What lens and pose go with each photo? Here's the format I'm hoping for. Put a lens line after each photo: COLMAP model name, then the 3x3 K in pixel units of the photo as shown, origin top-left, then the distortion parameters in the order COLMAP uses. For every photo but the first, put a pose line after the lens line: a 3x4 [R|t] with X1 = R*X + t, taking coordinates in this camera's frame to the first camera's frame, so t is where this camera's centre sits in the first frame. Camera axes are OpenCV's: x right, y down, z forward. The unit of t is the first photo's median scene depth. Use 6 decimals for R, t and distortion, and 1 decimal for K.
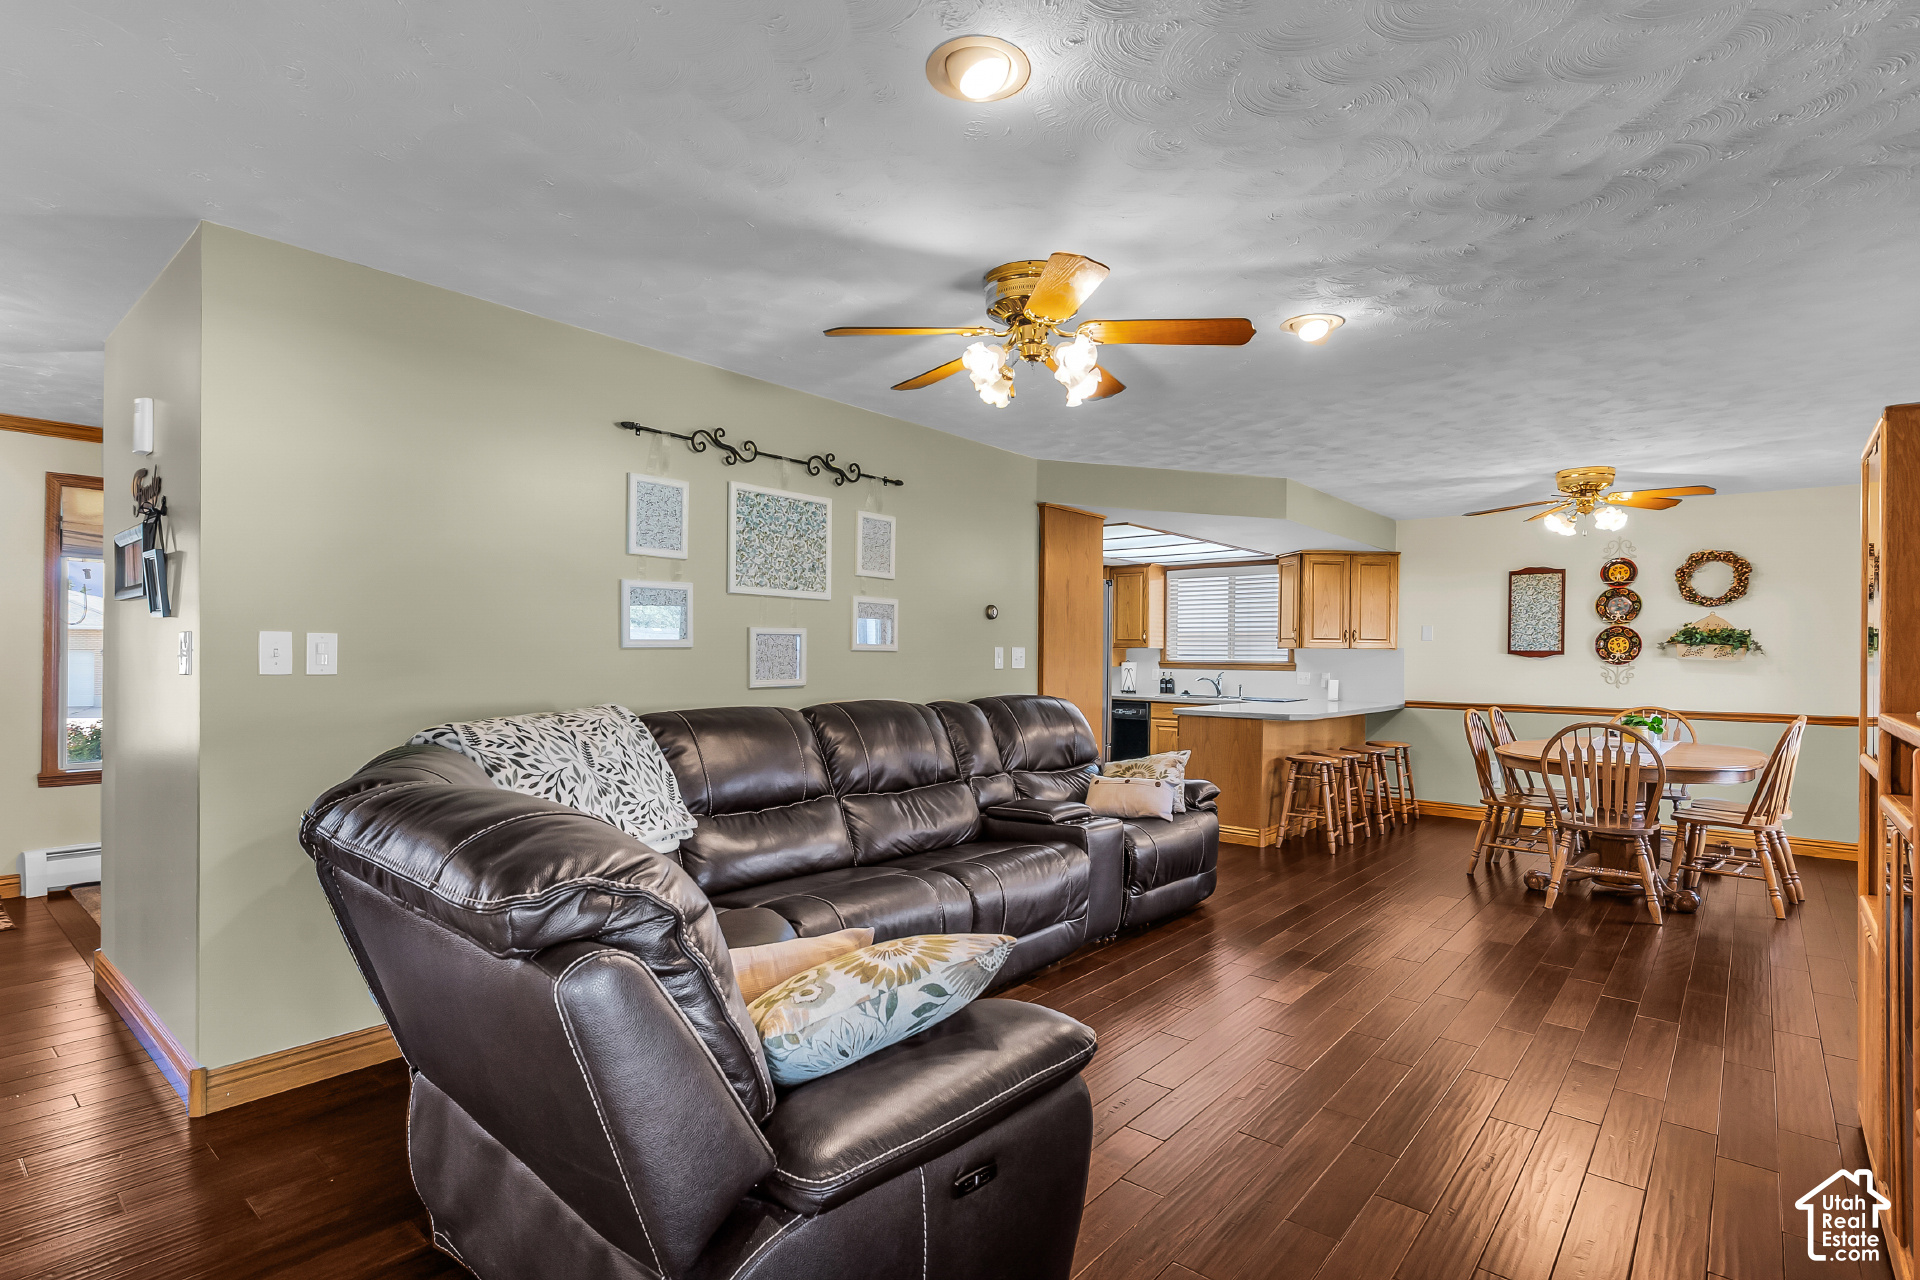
lens RADIAL K [[927.5, 0, 962.6], [0, 927.5, 654.8], [0, 0, 1]] dist [0.001858, 0.000807]
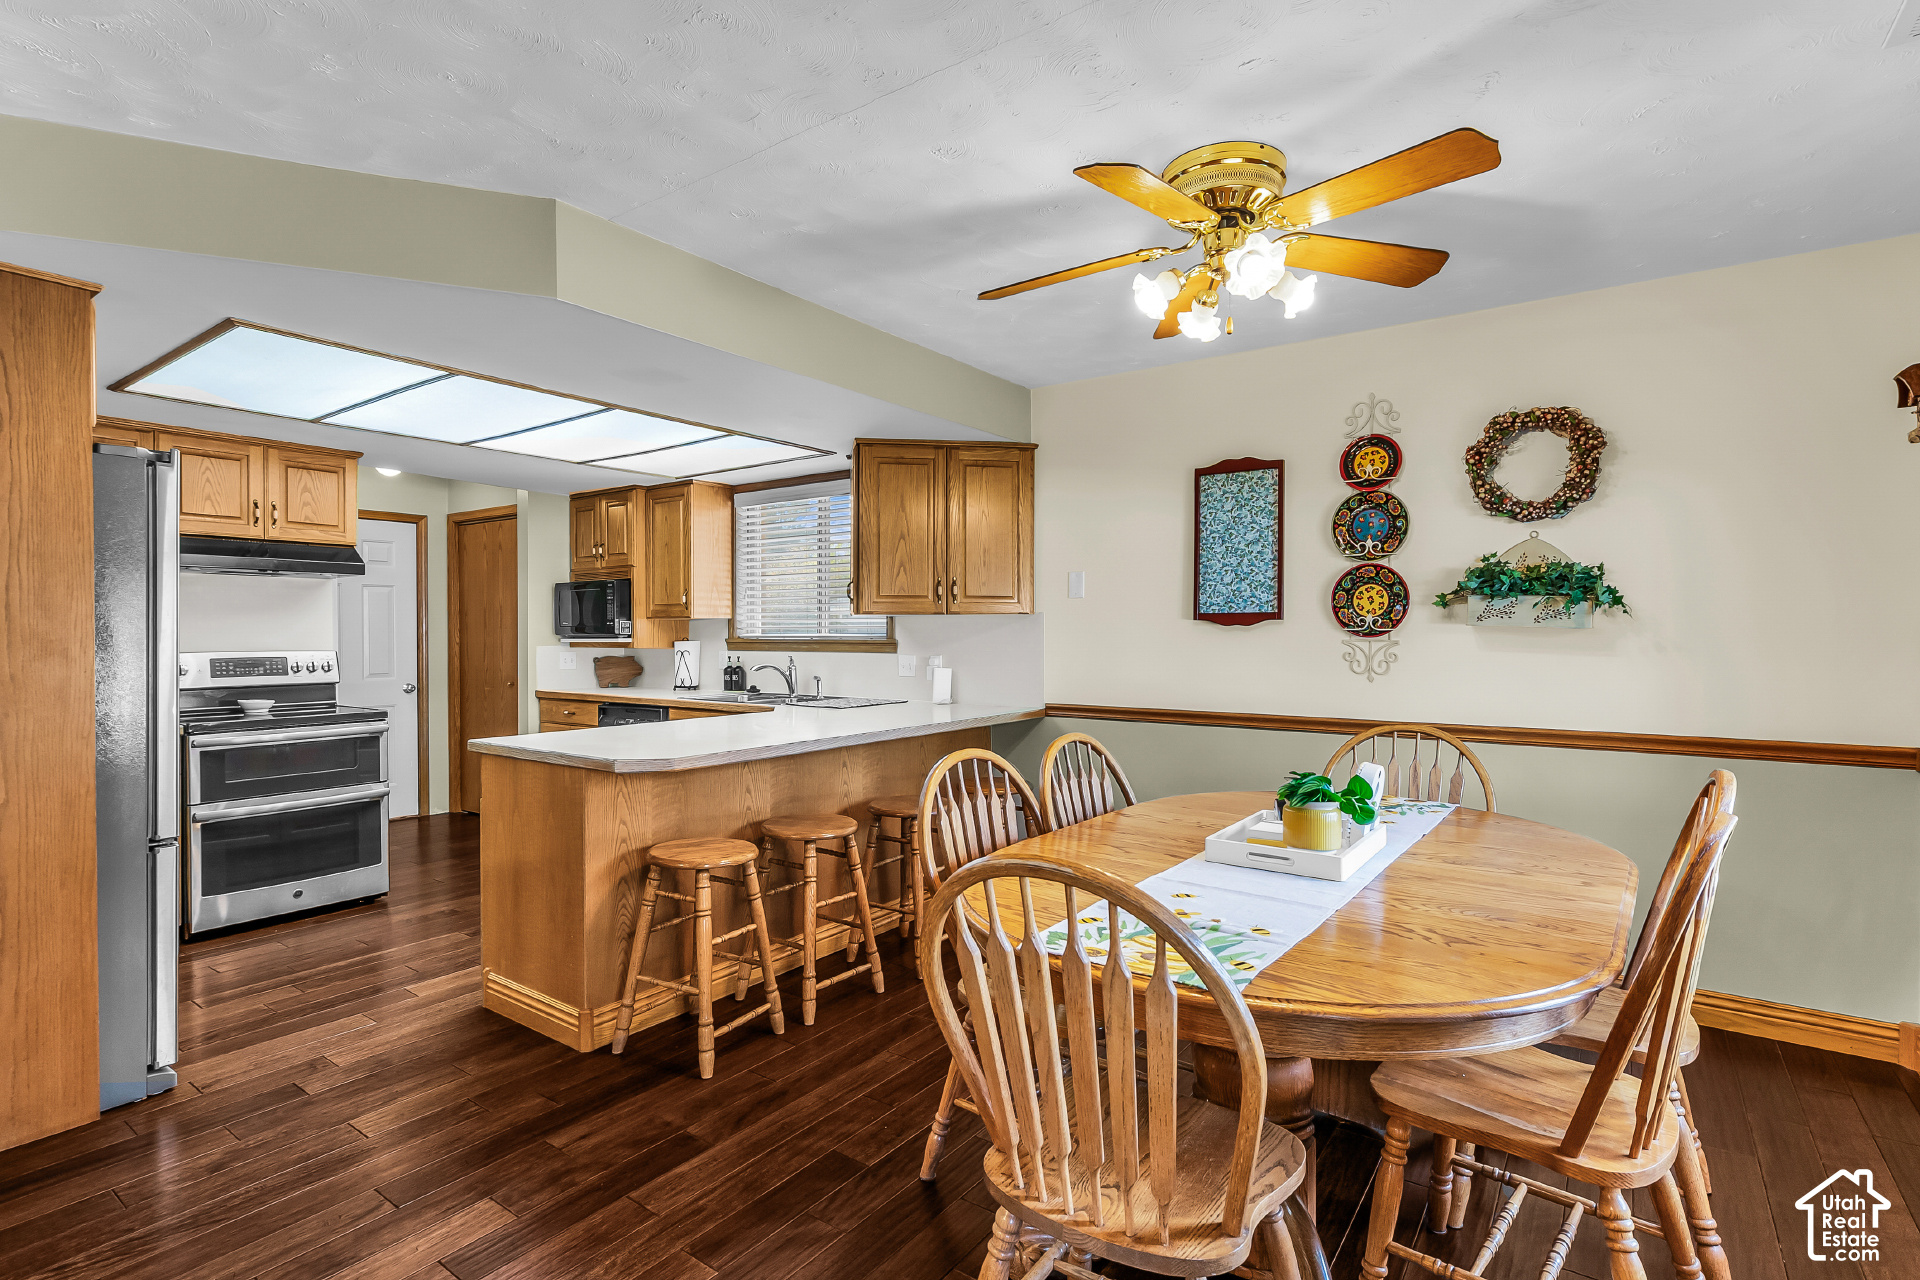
lens RADIAL K [[927.5, 0, 957.7], [0, 927.5, 637.9], [0, 0, 1]] dist [0.001858, 0.000807]
pose [[0.996792, -0.010417, 0.079354, 0.432902], [0.009858, 0.999924, 0.007429, 0.004626], [-0.079426, -0.006623, 0.996819, 0.496515]]
